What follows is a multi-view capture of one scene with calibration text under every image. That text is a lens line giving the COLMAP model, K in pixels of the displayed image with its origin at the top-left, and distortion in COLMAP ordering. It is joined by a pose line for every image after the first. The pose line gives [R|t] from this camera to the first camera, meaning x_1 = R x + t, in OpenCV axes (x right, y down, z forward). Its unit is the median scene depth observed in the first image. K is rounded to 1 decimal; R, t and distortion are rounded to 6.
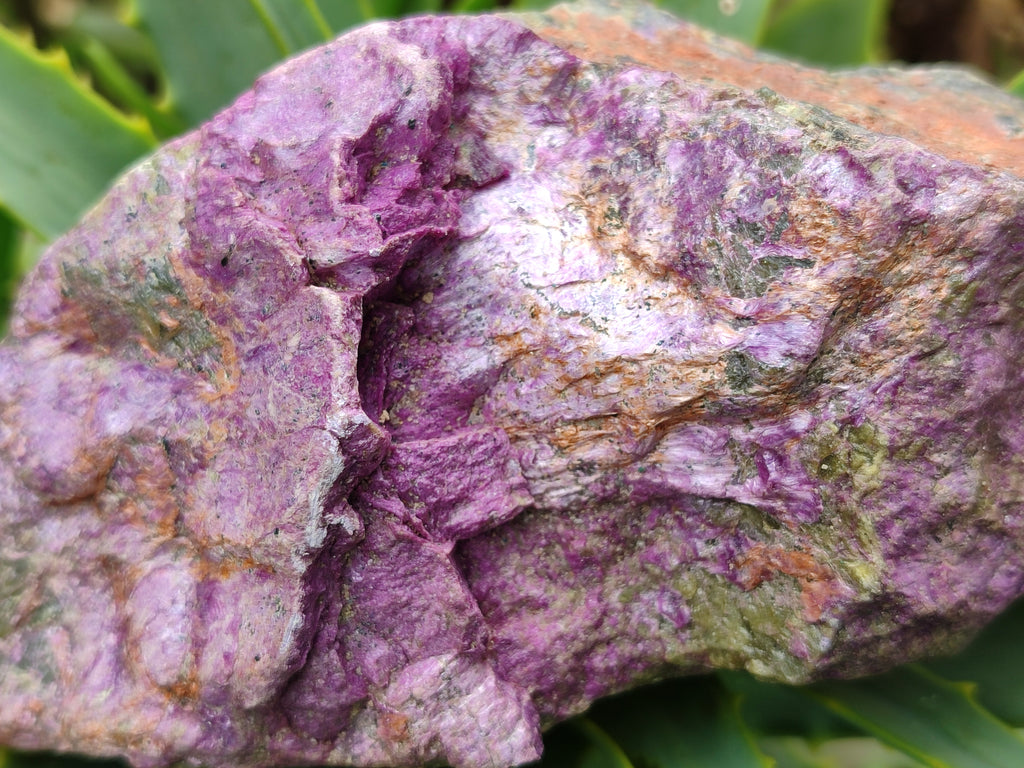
lens RADIAL K [[1592.1, 0, 512.0], [0, 1592.1, 384.0], [0, 0, 1]] dist [0.303391, -2.412147]
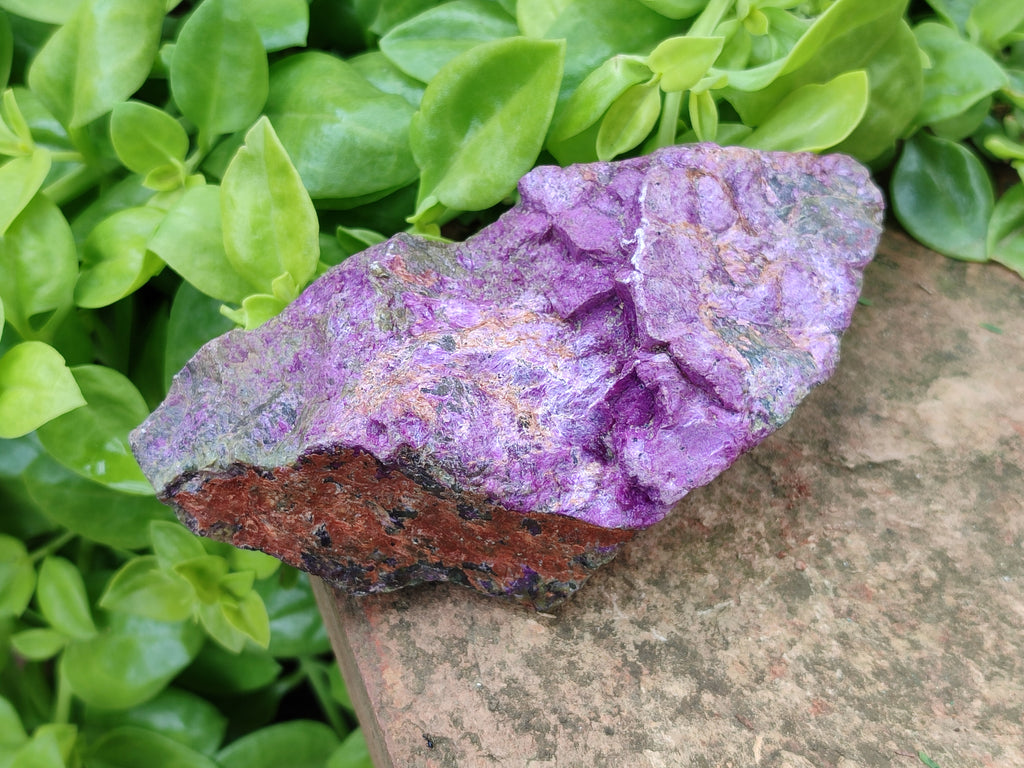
lens RADIAL K [[1592.1, 0, 512.0], [0, 1592.1, 384.0], [0, 0, 1]] dist [0.303391, -2.412147]
pose [[-0.981528, 0.188364, 0.033489, 0.005755], [-0.157642, -0.895456, 0.416302, -0.868451], [0.108404, 0.403333, 0.908609, -0.772406]]
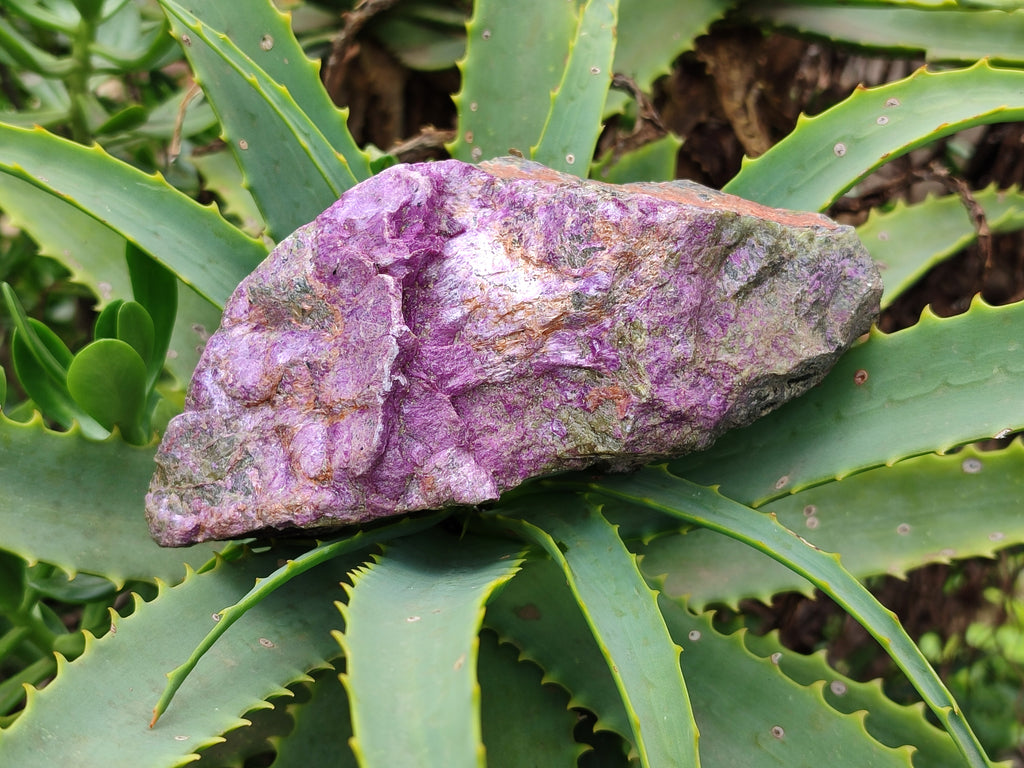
lens RADIAL K [[1592.1, 0, 512.0], [0, 1592.1, 384.0], [0, 0, 1]] dist [0.303391, -2.412147]
pose [[0.997011, -0.062255, 0.045752, -0.050972], [0.069976, 0.978656, -0.193227, 0.494349], [-0.032746, 0.195851, 0.980087, -1.055997]]
